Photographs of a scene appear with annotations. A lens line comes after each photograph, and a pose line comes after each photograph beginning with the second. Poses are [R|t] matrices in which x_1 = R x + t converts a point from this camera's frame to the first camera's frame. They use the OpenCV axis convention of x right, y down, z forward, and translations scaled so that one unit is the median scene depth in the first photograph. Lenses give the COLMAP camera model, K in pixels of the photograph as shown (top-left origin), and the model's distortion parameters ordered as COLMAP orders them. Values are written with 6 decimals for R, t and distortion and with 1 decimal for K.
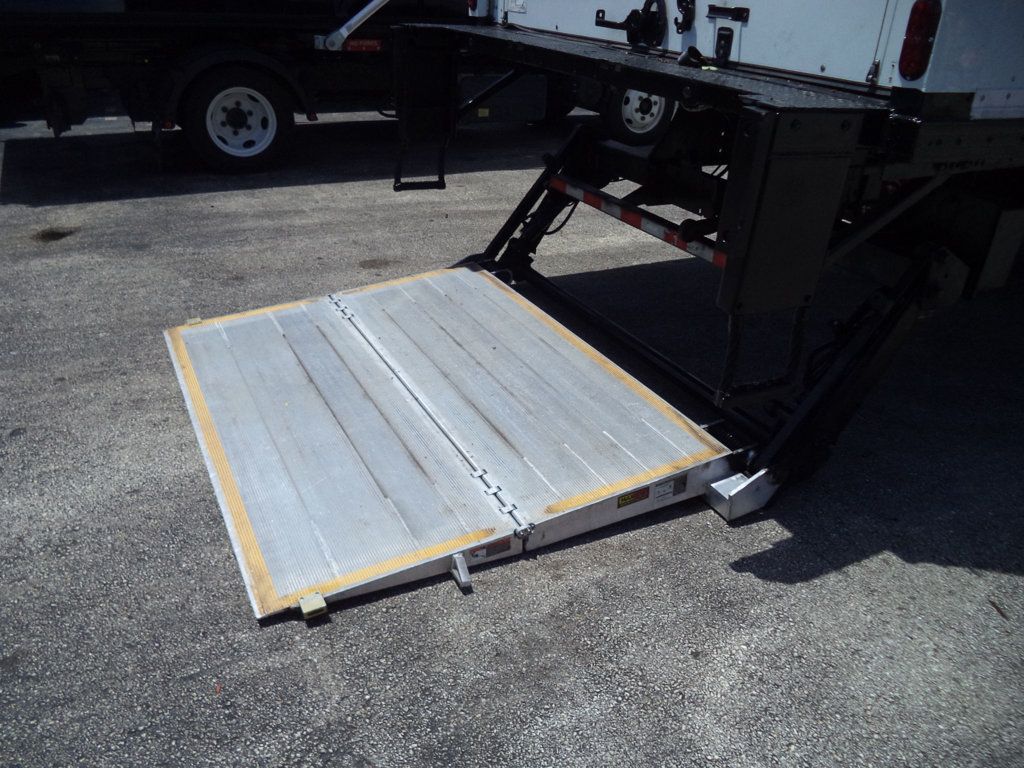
lens RADIAL K [[826.2, 0, 519.6], [0, 826.2, 390.3], [0, 0, 1]] dist [-0.022893, -0.009680]
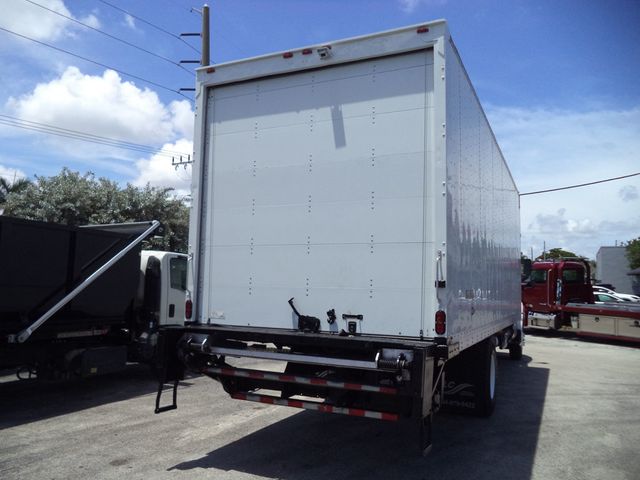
lens RADIAL K [[516.3, 0, 318.8], [0, 516.3, 235.5], [0, 0, 1]] dist [-0.022893, -0.009680]
pose [[0.798451, 0.031840, 0.601218, -0.727990], [0.286692, 0.858007, -0.426183, 0.012181], [-0.529419, 0.512651, 0.675948, -0.211727]]
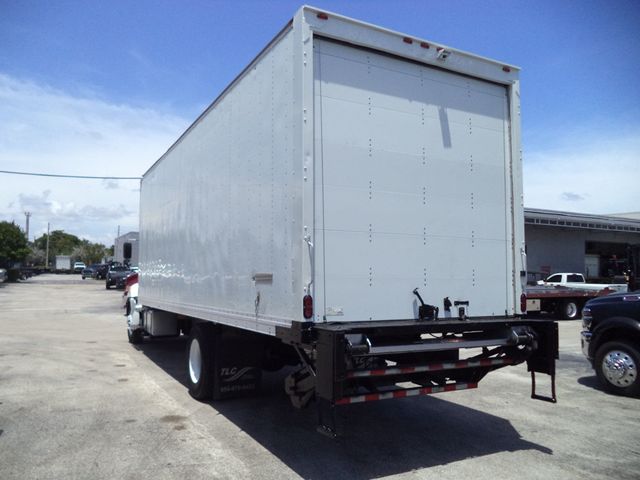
lens RADIAL K [[516.3, 0, 316.7], [0, 516.3, 237.1], [0, 0, 1]] dist [-0.022893, -0.009680]
pose [[-0.010591, 0.031628, 0.999444, -1.385373], [0.446961, 0.894243, -0.023562, -0.718968], [-0.894491, 0.446463, -0.023608, 1.161783]]
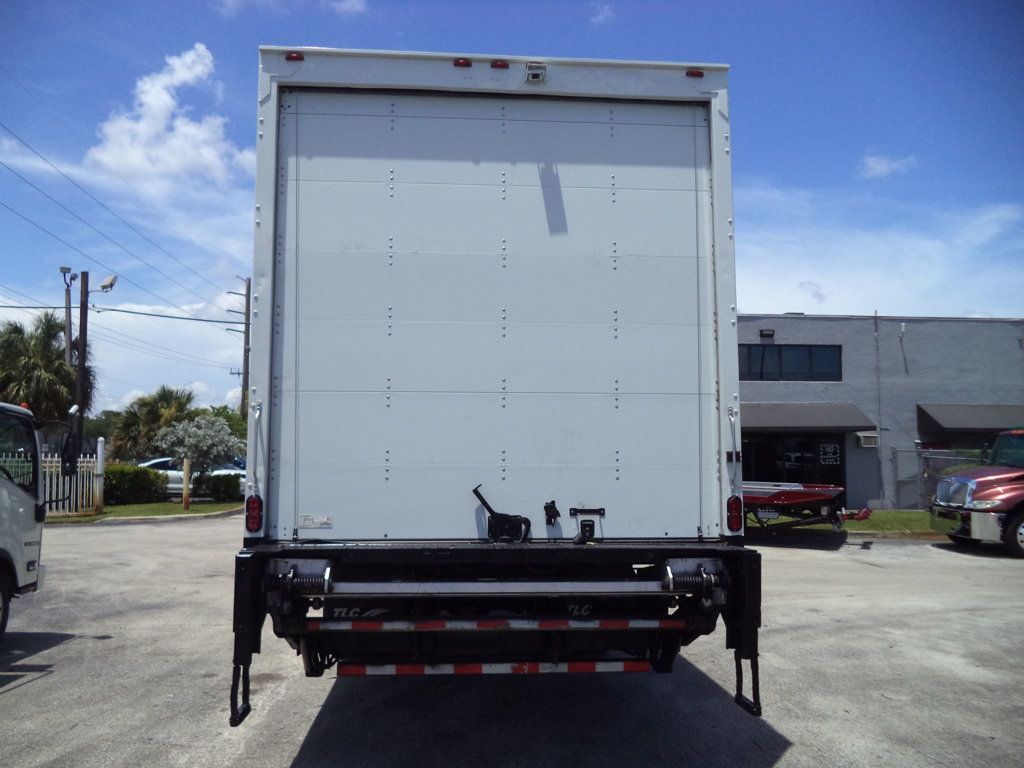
lens RADIAL K [[826.2, 0, 517.8], [0, 826.2, 377.1], [0, 0, 1]] dist [-0.022893, -0.009680]
pose [[0.389733, 0.053873, 0.919351, -1.137014], [0.434414, 0.869488, -0.235109, -0.295307], [-0.812030, 0.491008, 0.315465, 0.356325]]
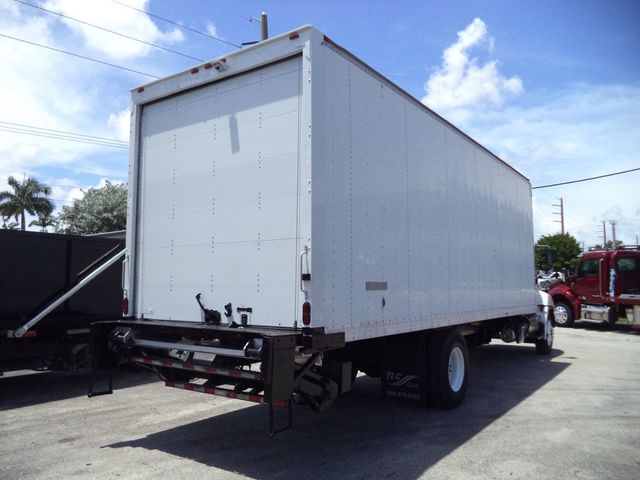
lens RADIAL K [[516.3, 0, 318.1], [0, 516.3, 237.2], [0, 0, 1]] dist [-0.022893, -0.009680]
pose [[0.888493, -0.006264, 0.458848, -0.298092], [0.246114, 0.850439, -0.464953, 0.206677], [-0.387310, 0.526036, 0.757151, -0.539949]]
